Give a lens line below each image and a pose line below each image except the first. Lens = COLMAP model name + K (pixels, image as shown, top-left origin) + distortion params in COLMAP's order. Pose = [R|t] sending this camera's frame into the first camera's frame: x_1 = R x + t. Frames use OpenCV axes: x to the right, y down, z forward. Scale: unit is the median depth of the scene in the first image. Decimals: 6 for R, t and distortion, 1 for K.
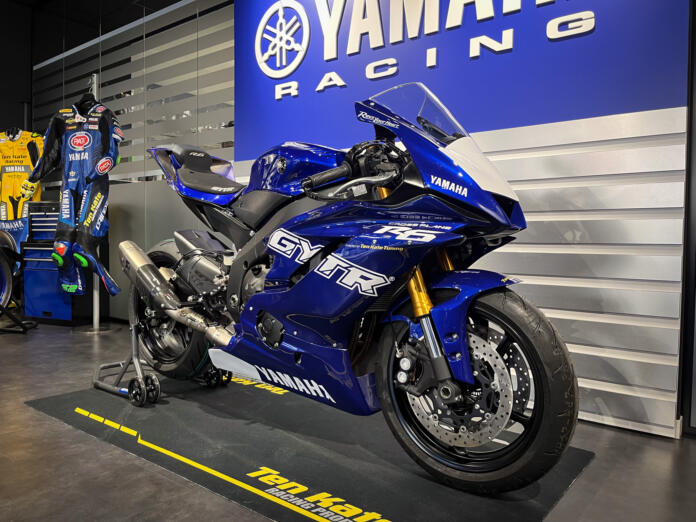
lens RADIAL K [[538.0, 0, 350.5], [0, 538.0, 258.8], [0, 0, 1]] dist [0.024073, -0.012713]
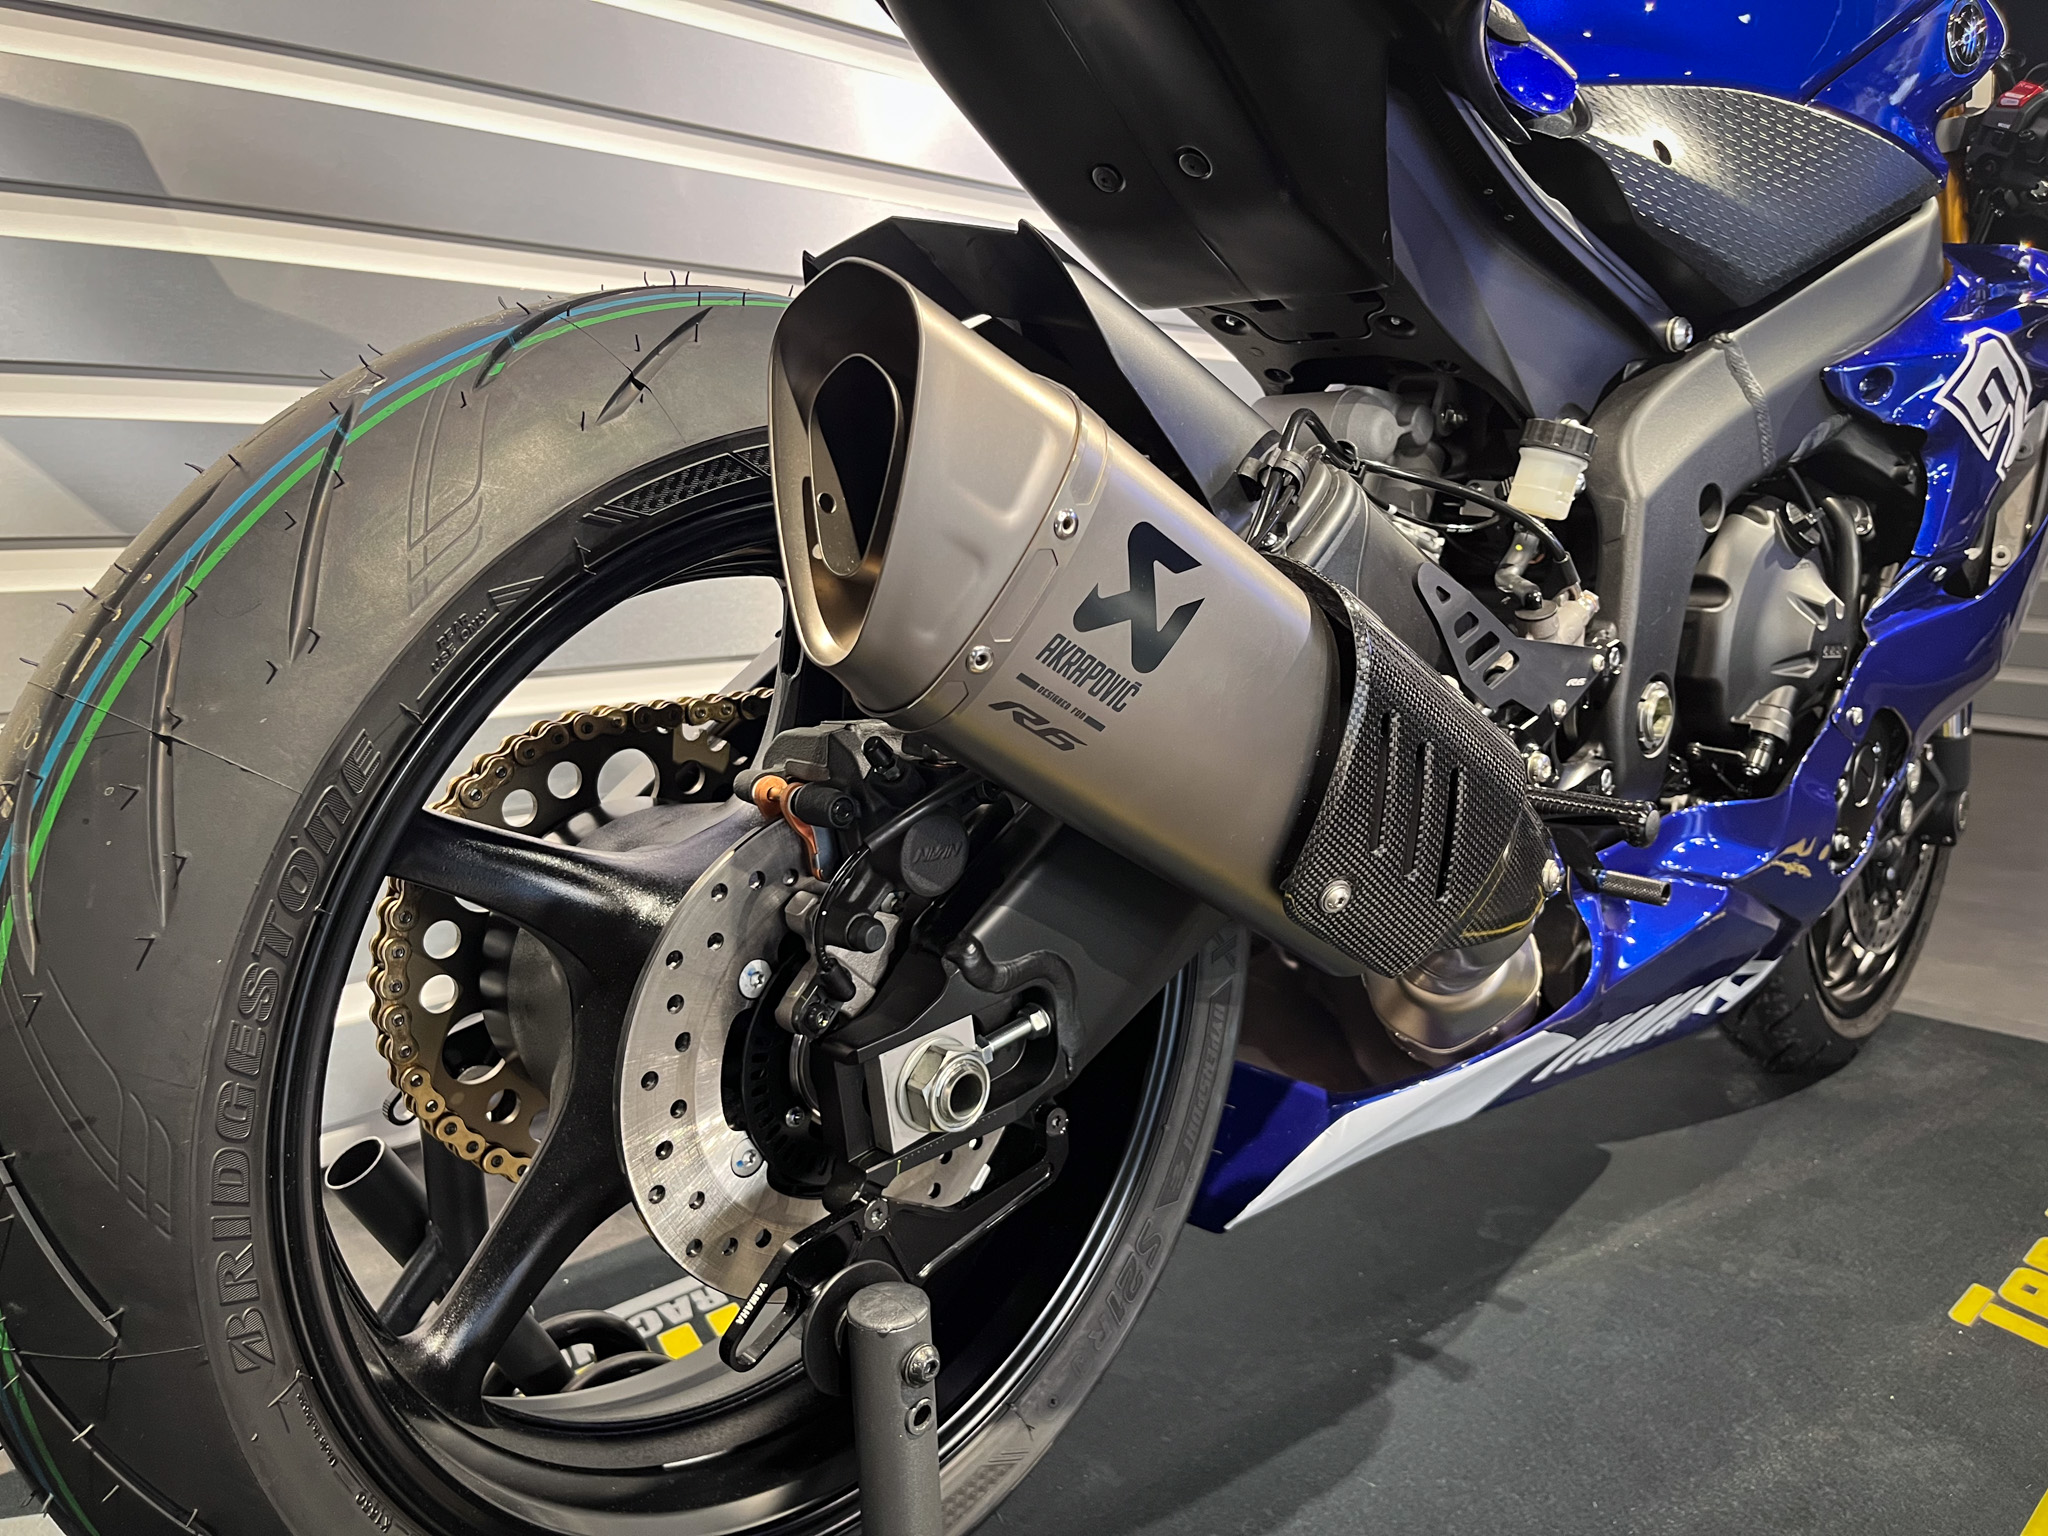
lens RADIAL K [[1583.2, 0, 1025.5], [0, 1583.2, 769.8], [0, 0, 1]] dist [0.024073, -0.012713]
pose [[0.131095, -0.180264, 0.974843, -0.695042], [0.040580, 0.983481, 0.176404, -0.004826], [-0.990539, 0.016434, 0.136245, 1.034831]]
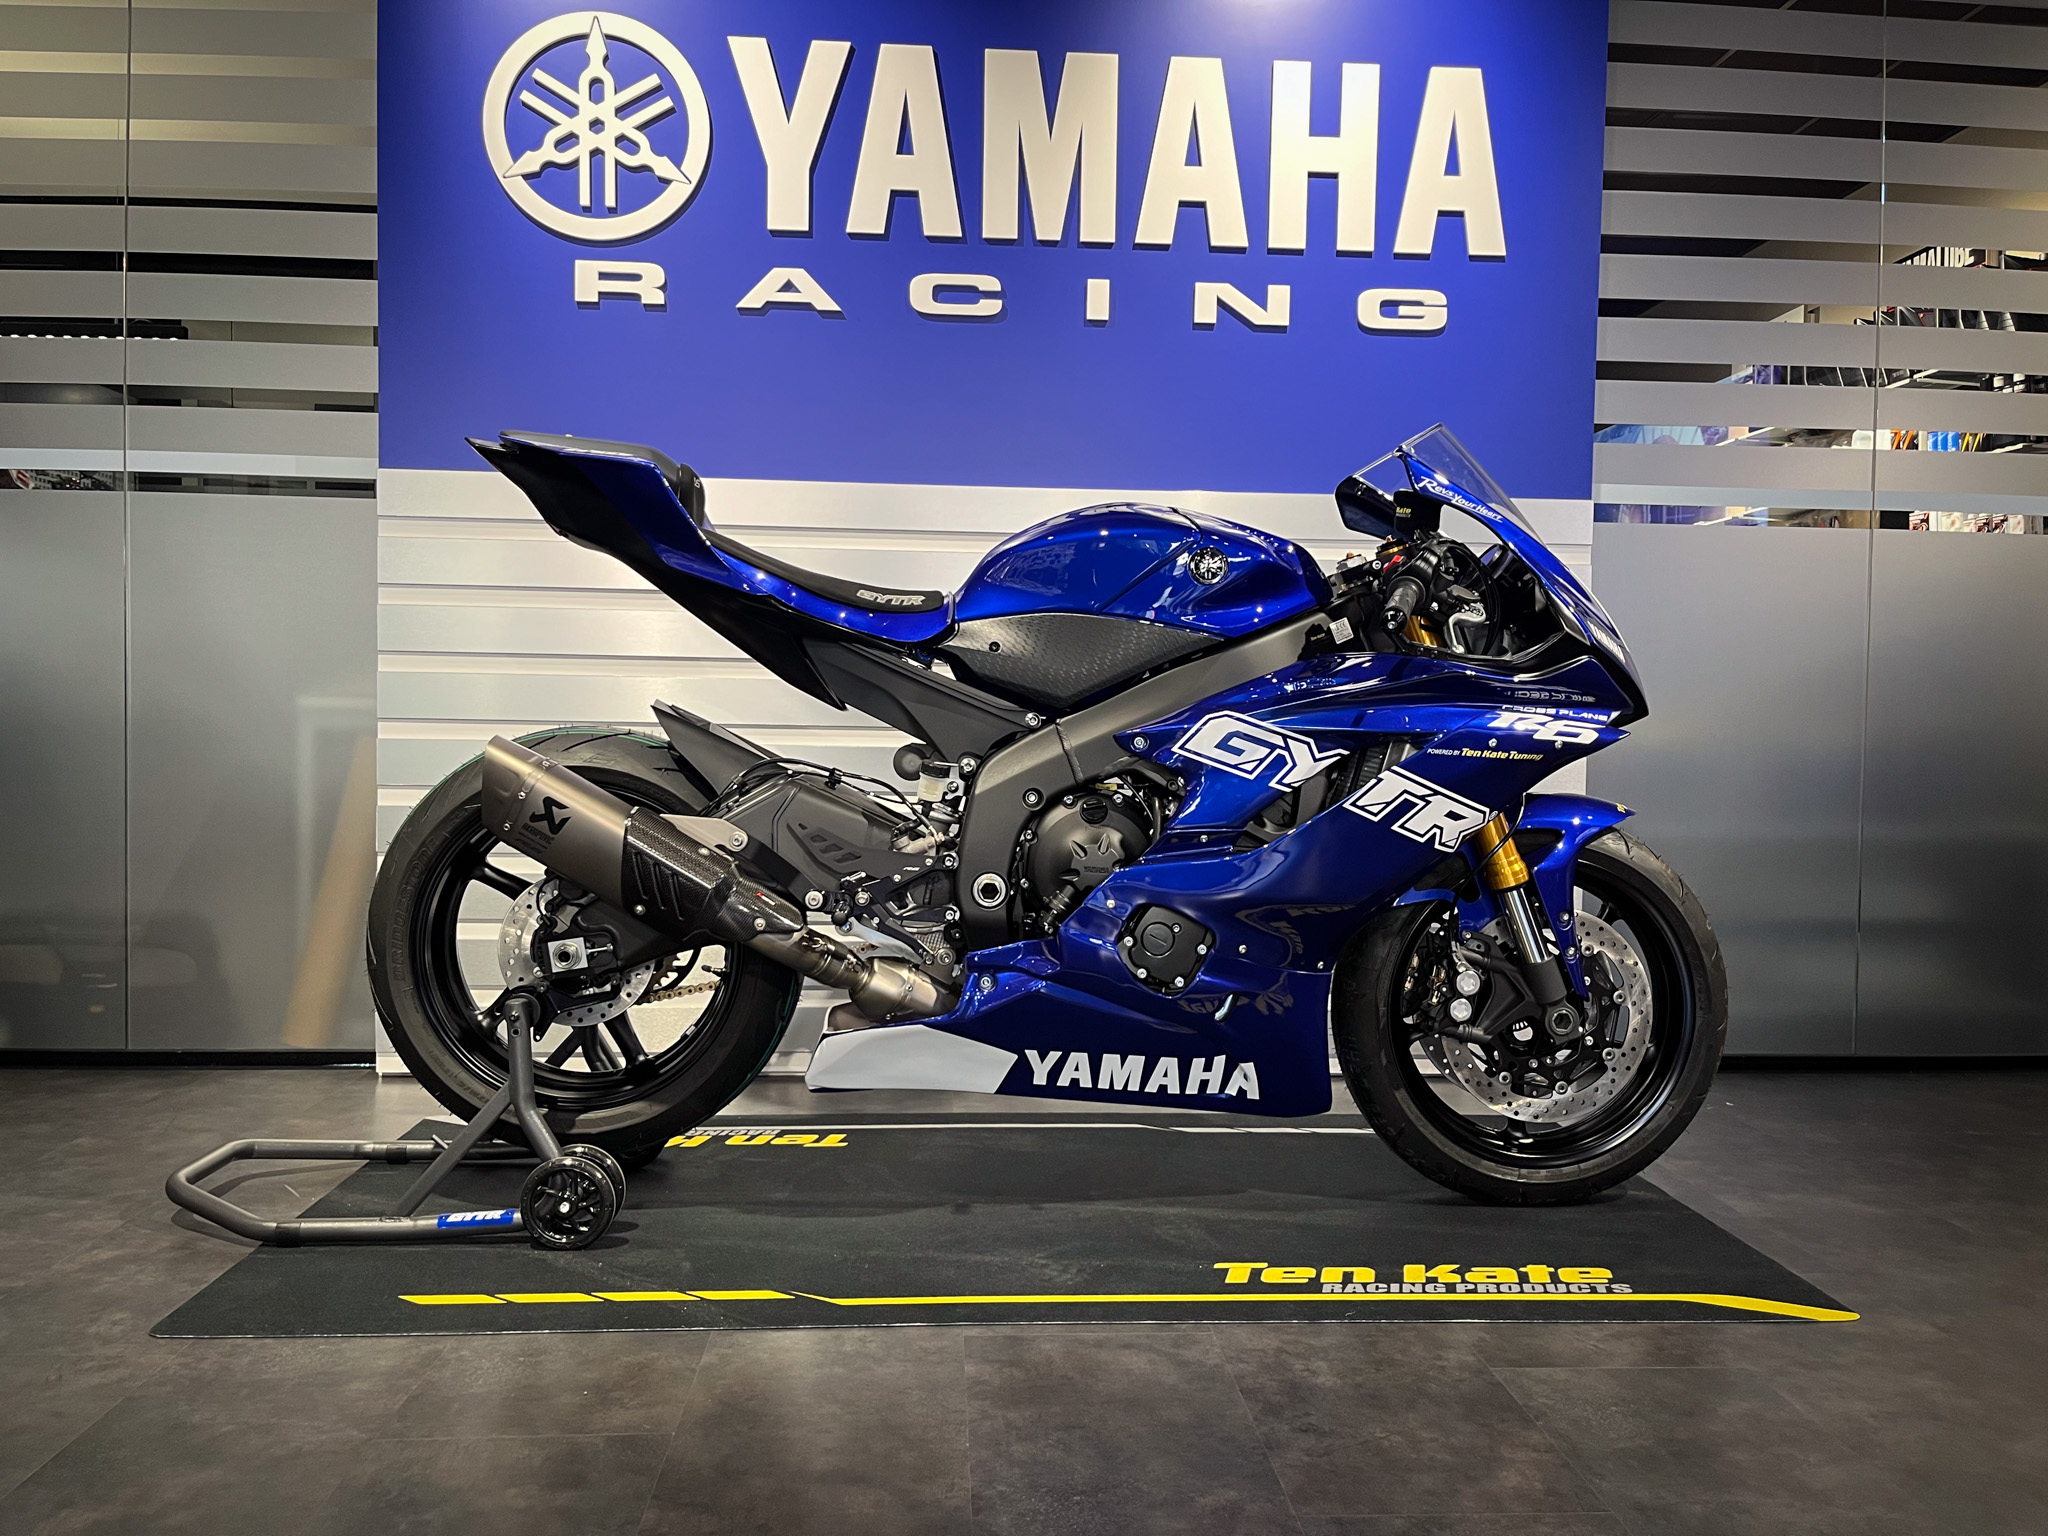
lens RADIAL K [[1583.2, 0, 1023.6], [0, 1583.2, 772.5], [0, 0, 1]] dist [0.024073, -0.012713]
pose [[0.743319, -0.021812, 0.668581, -0.878470], [0.015360, 0.999761, 0.015539, -0.023574], [-0.668760, -0.001281, 0.743477, 0.125264]]
